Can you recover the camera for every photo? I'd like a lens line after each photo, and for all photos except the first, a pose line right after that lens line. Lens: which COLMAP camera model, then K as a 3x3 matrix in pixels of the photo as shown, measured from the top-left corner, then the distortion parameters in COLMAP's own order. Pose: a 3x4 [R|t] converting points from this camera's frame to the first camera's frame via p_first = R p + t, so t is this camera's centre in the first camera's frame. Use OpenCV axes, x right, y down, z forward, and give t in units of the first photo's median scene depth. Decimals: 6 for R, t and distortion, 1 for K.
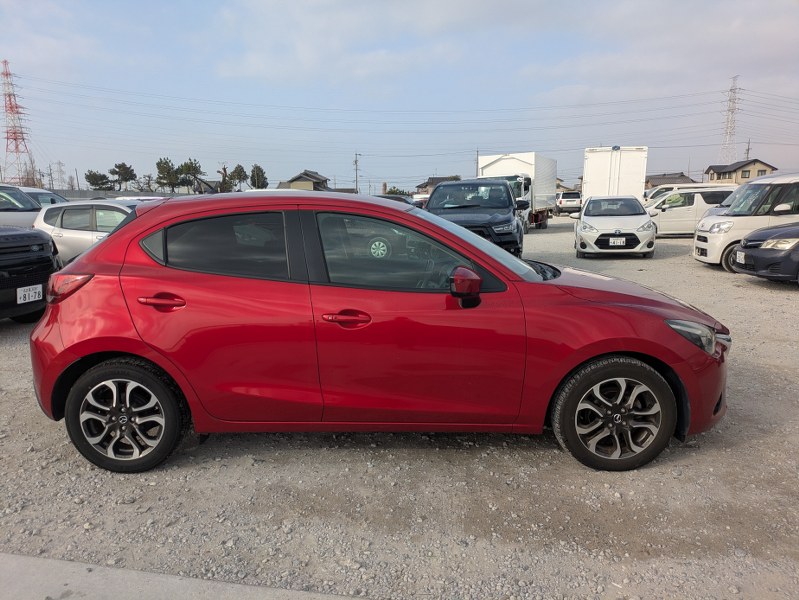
lens RADIAL K [[596.4, 0, 399.4], [0, 596.4, 306.8], [0, 0, 1]] dist [0.031091, -0.012318]
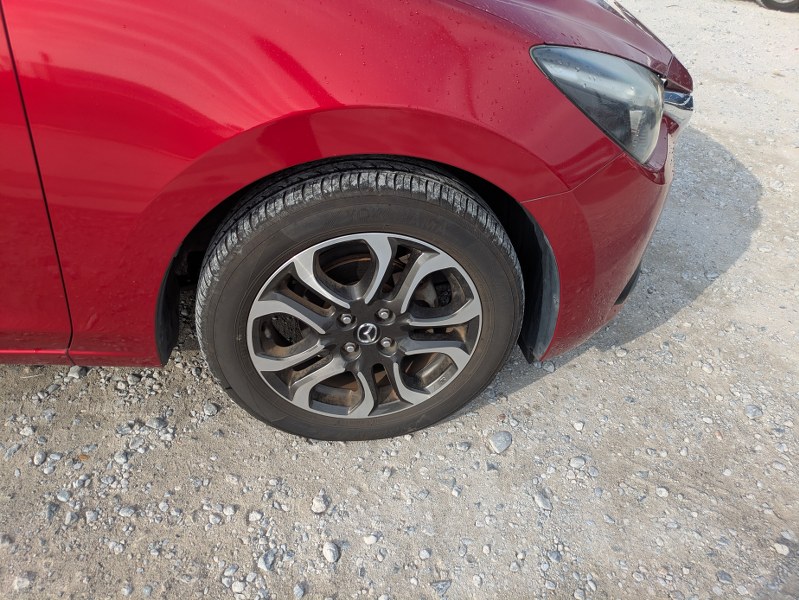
lens RADIAL K [[596.4, 0, 399.4], [0, 596.4, 306.8], [0, 0, 1]] dist [0.031091, -0.012318]
pose [[0.986204, -0.012351, 0.165071, 0.323116], [-0.063991, 0.891238, 0.448998, 0.006726], [-0.152663, -0.453367, 0.878153, 0.683713]]
